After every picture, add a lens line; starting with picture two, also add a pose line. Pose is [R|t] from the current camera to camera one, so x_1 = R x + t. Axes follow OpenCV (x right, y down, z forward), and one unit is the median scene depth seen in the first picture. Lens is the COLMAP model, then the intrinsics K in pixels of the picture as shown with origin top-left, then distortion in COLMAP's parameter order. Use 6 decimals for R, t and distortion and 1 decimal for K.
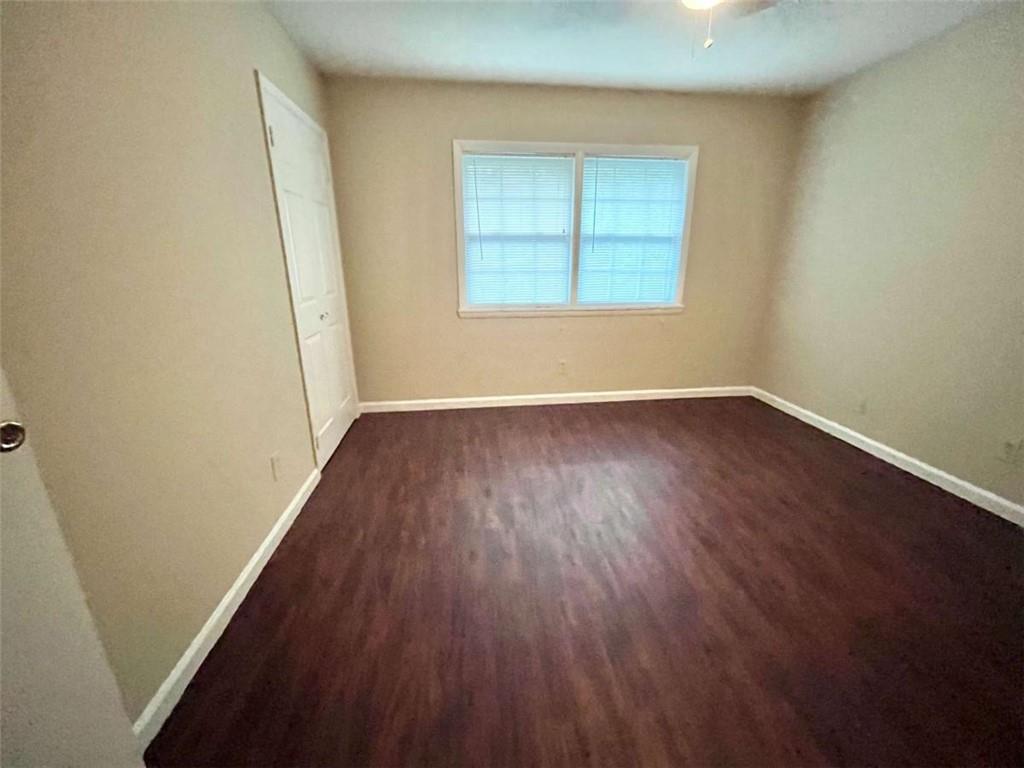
lens RADIAL K [[421.6, 0, 512.0], [0, 421.6, 384.0], [0, 0, 1]] dist [0.000243, 0.000049]
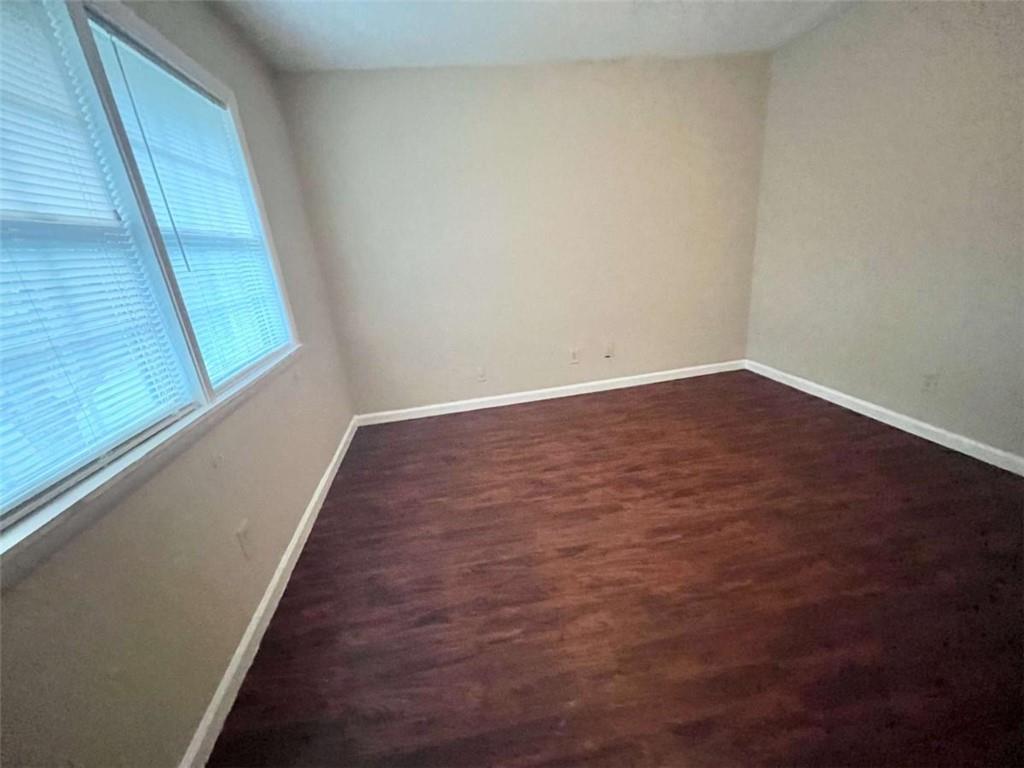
lens RADIAL K [[413.2, 0, 512.9], [0, 413.2, 381.4], [0, 0, 1]] dist [-0.001190, -0.000093]
pose [[-0.068086, -0.308868, 0.948665, -0.273045], [0.395220, 0.864731, 0.309906, -0.230308], [-0.916060, 0.396032, 0.063195, 0.764943]]
